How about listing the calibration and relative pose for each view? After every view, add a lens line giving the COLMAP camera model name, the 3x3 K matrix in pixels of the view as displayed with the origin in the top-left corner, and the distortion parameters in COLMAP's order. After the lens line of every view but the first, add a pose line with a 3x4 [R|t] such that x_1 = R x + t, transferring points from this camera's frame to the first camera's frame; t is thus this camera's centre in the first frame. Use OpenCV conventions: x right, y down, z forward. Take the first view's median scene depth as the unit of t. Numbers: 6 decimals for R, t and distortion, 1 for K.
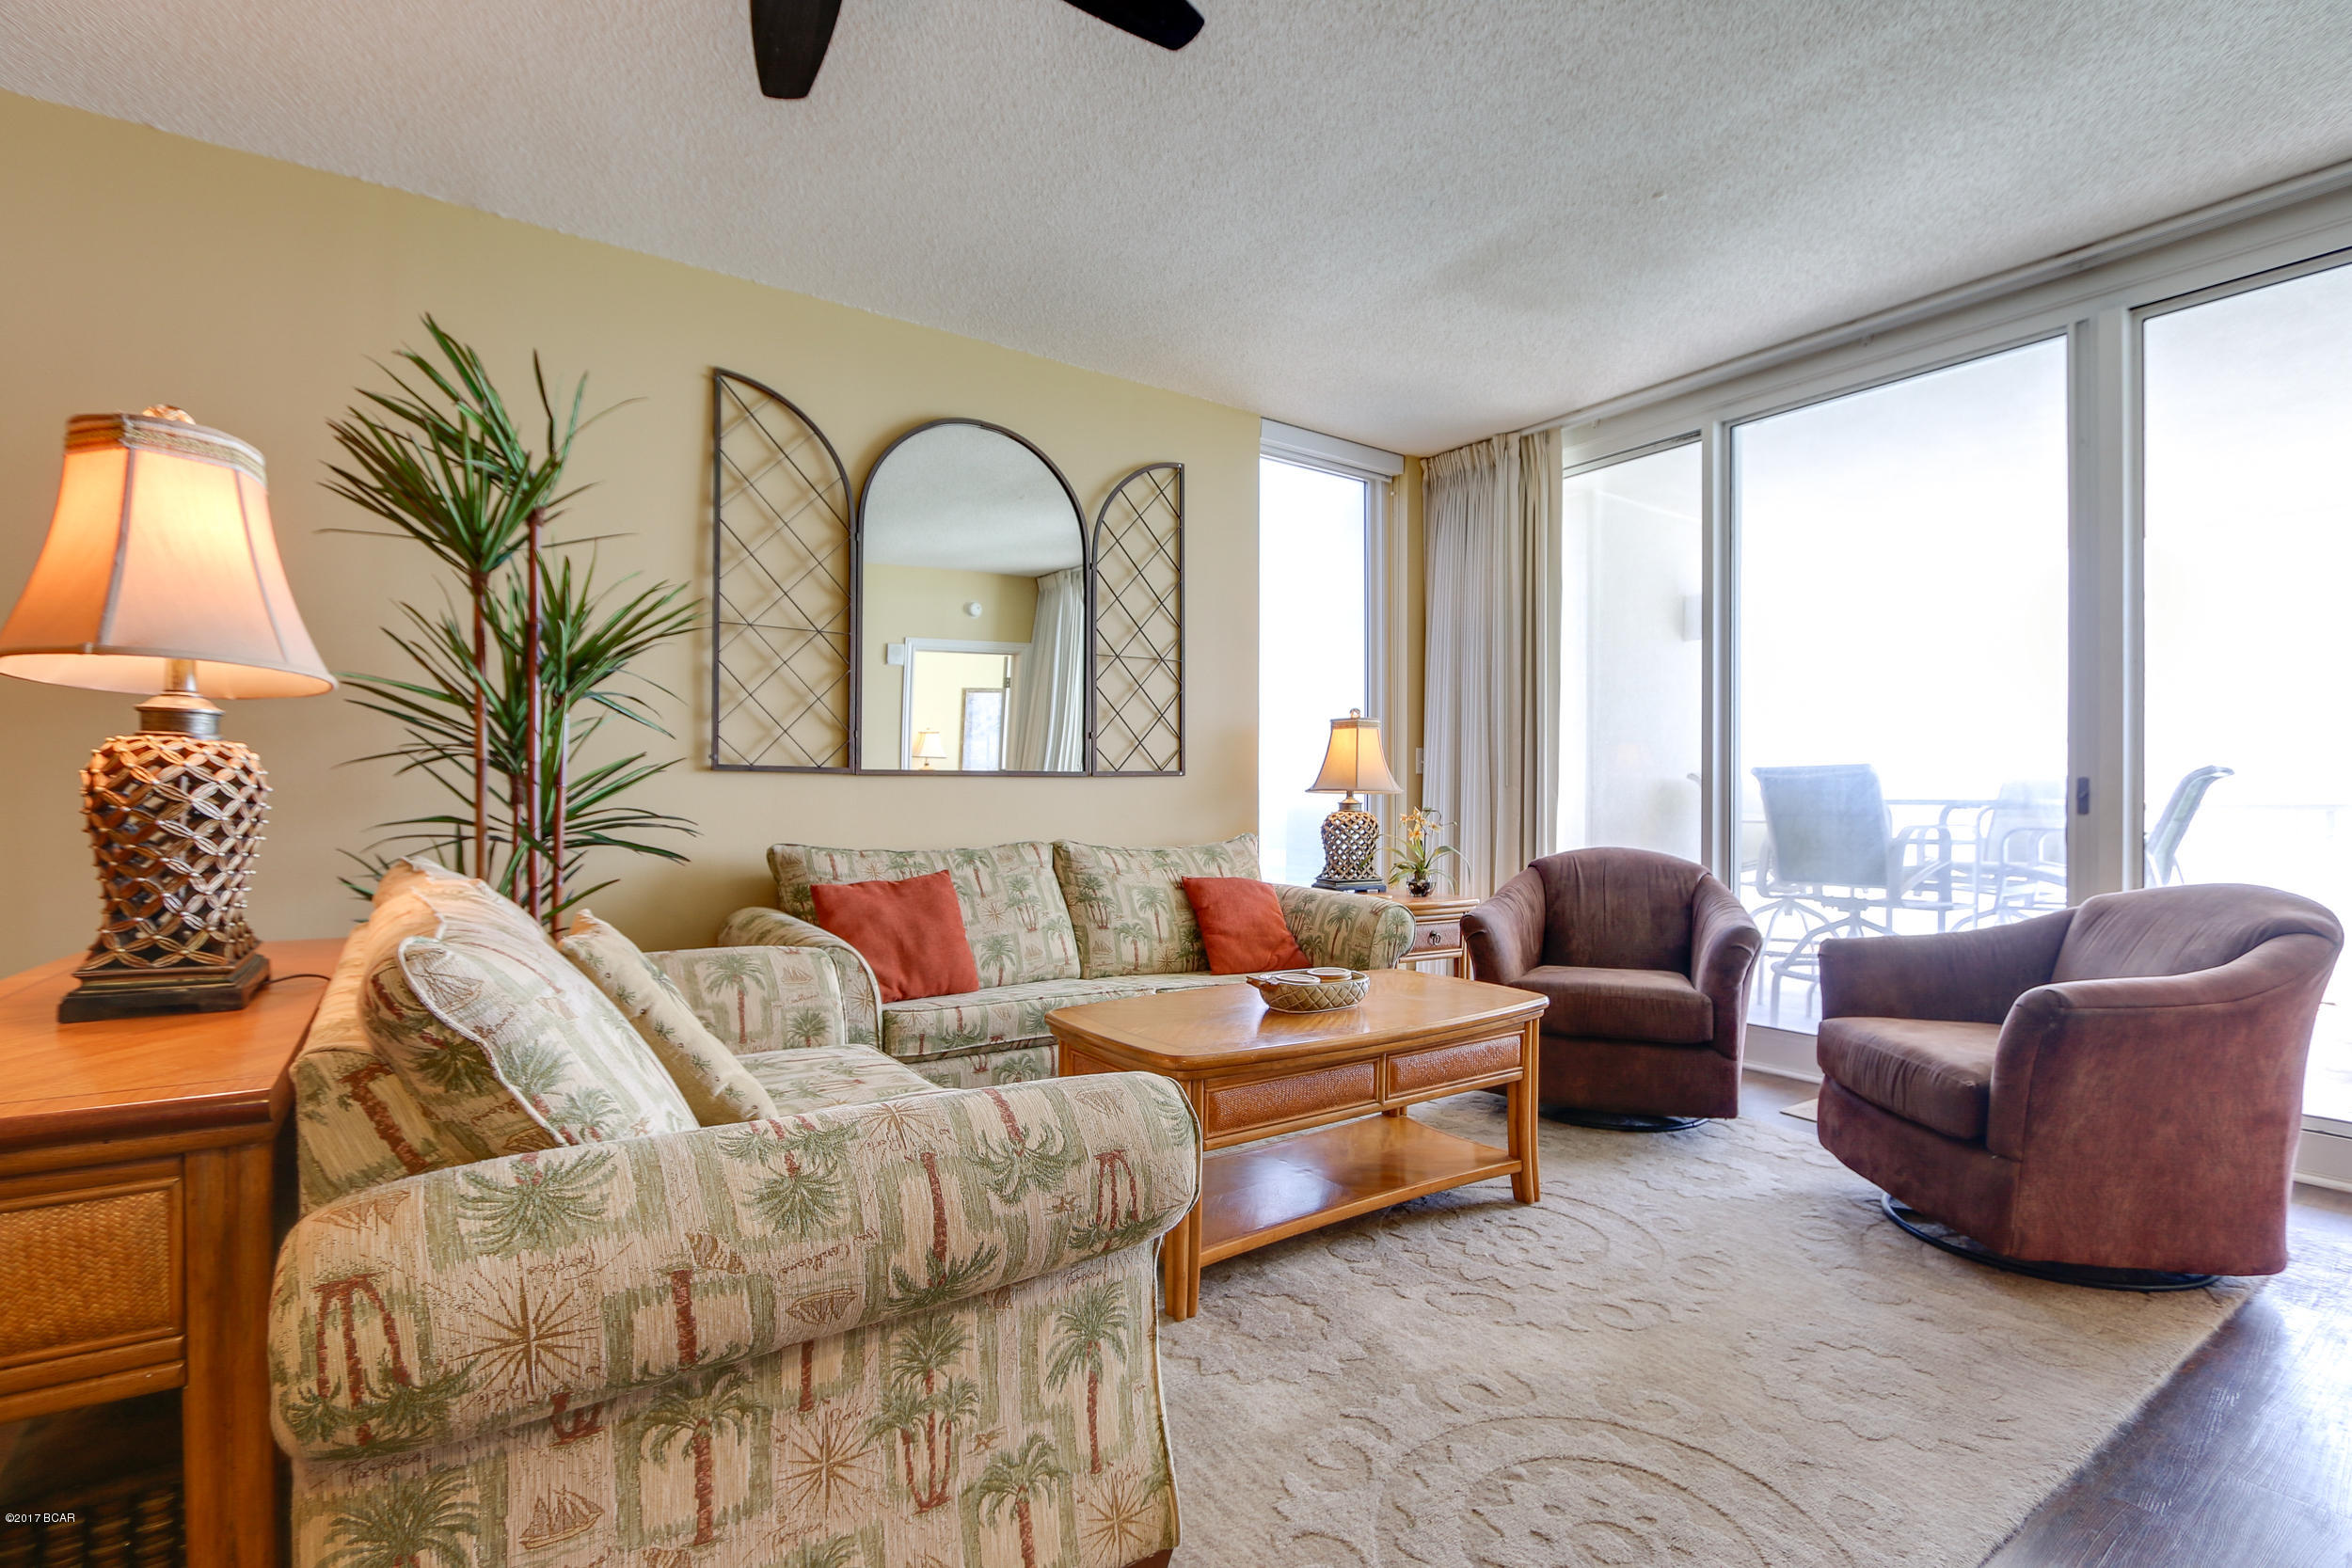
lens RADIAL K [[1094.1, 0, 1176.0], [0, 1094.1, 784.0], [0, 0, 1]] dist [-0.053966, 0.032615]
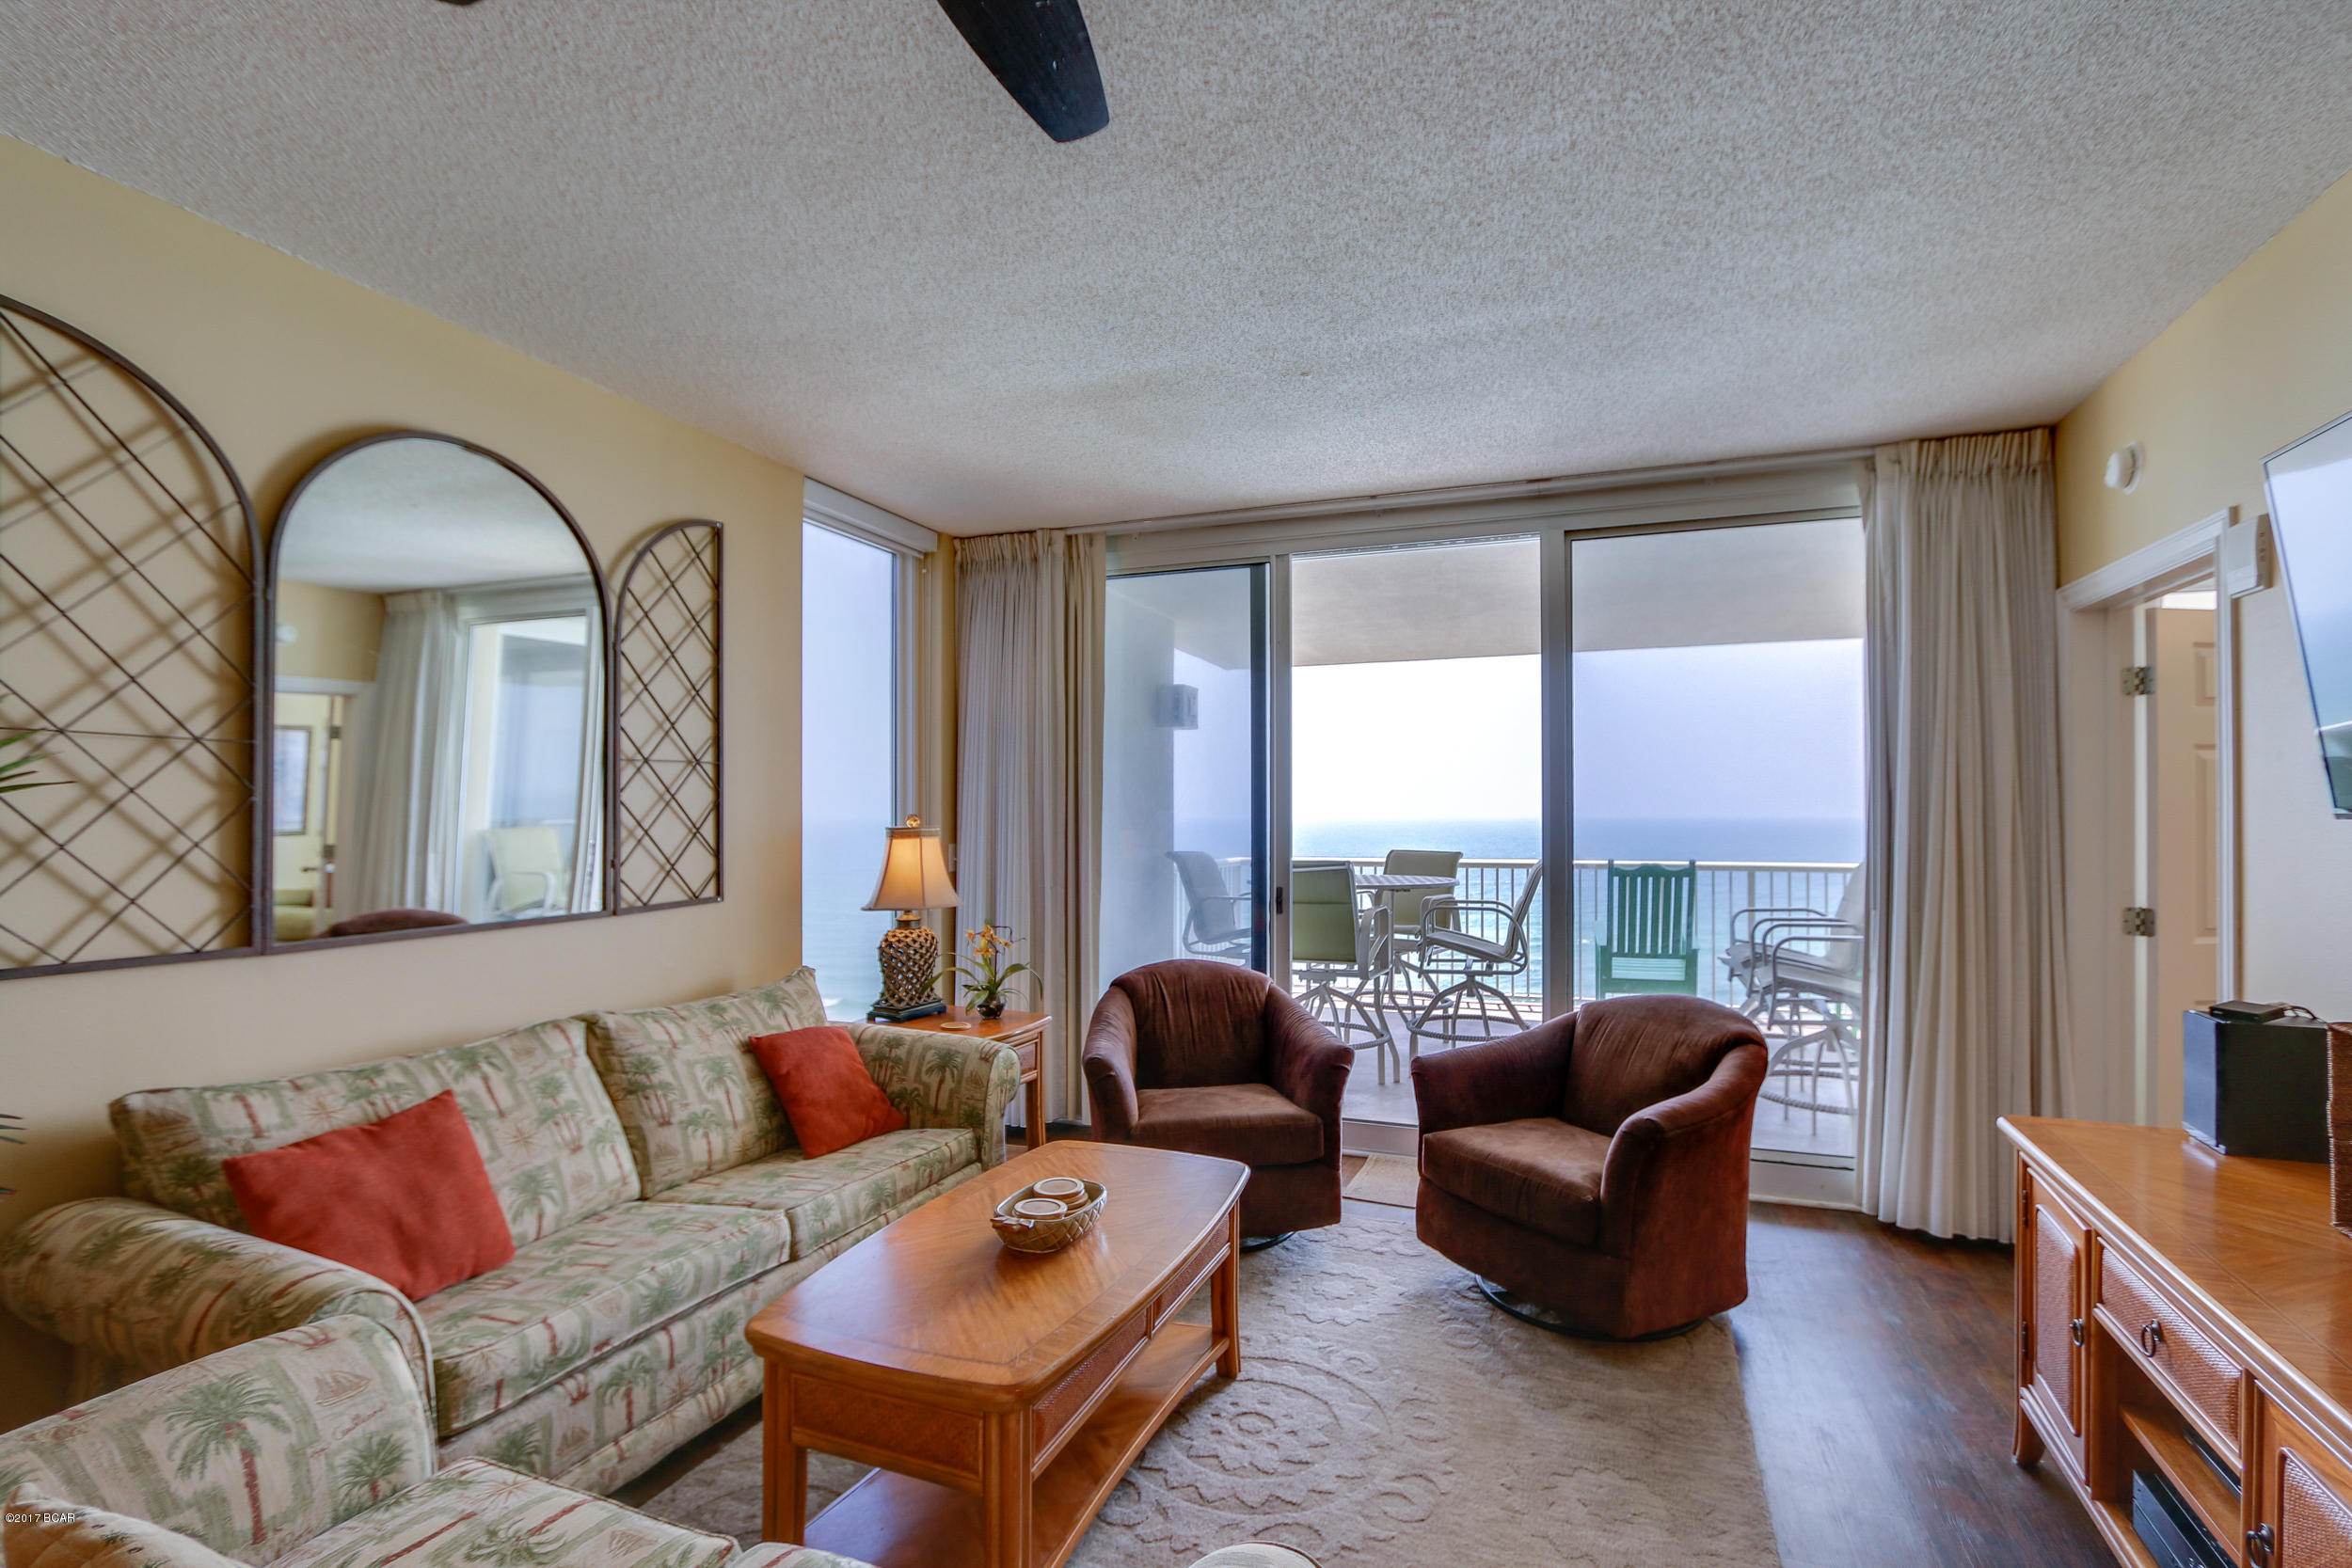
lens RADIAL K [[1083.5, 0, 1205.4], [0, 1083.5, 803.8], [0, 0, 1]] dist [-0.019934, 0.000634]
pose [[0.825629, 0.002811, 0.564206, -0.184566], [-0.002598, 0.999996, -0.001181, -0.099017], [-0.564207, -0.000490, 0.825633, 0.146099]]
